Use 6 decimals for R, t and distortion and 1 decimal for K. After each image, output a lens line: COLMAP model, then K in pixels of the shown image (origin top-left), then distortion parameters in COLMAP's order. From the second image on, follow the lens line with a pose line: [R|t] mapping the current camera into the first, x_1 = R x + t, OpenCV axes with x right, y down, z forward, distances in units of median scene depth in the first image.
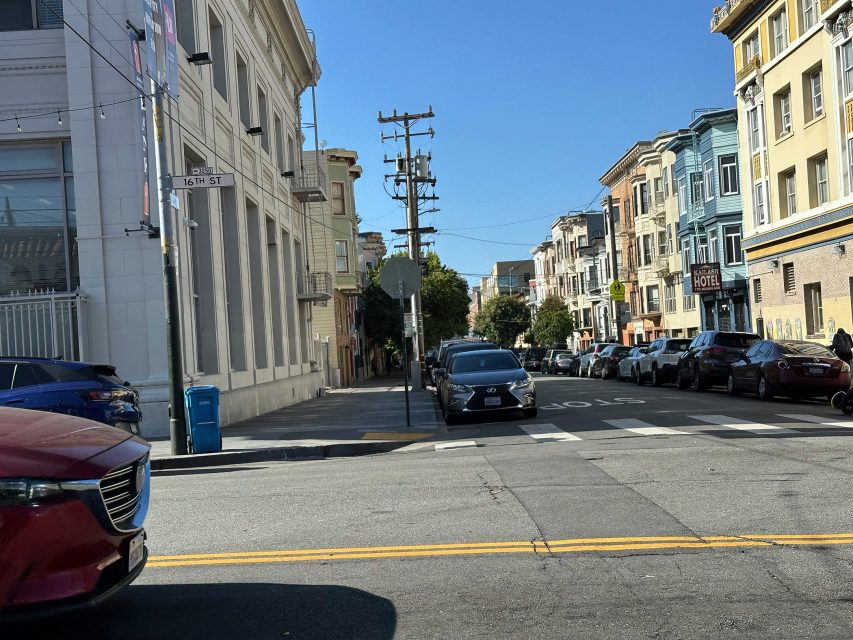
lens RADIAL K [[1229.6, 0, 422.7], [0, 1229.6, 321.2], [0, 0, 1]] dist [0.119277, -0.123226]
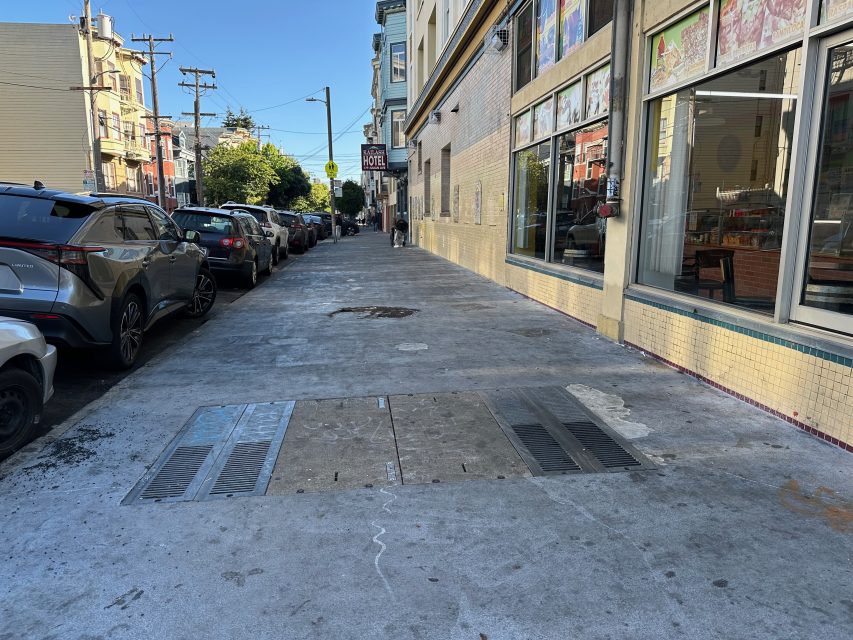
lens RADIAL K [[621.3, 0, 424.7], [0, 621.3, 326.2], [0, 0, 1]] dist [0.121218, -0.199009]
pose [[0.993252, 0.037492, 0.109746, 0.215467], [-0.058209, 0.979639, 0.192143, 0.003257], [-0.100308, -0.197235, 0.975211, 0.396758]]
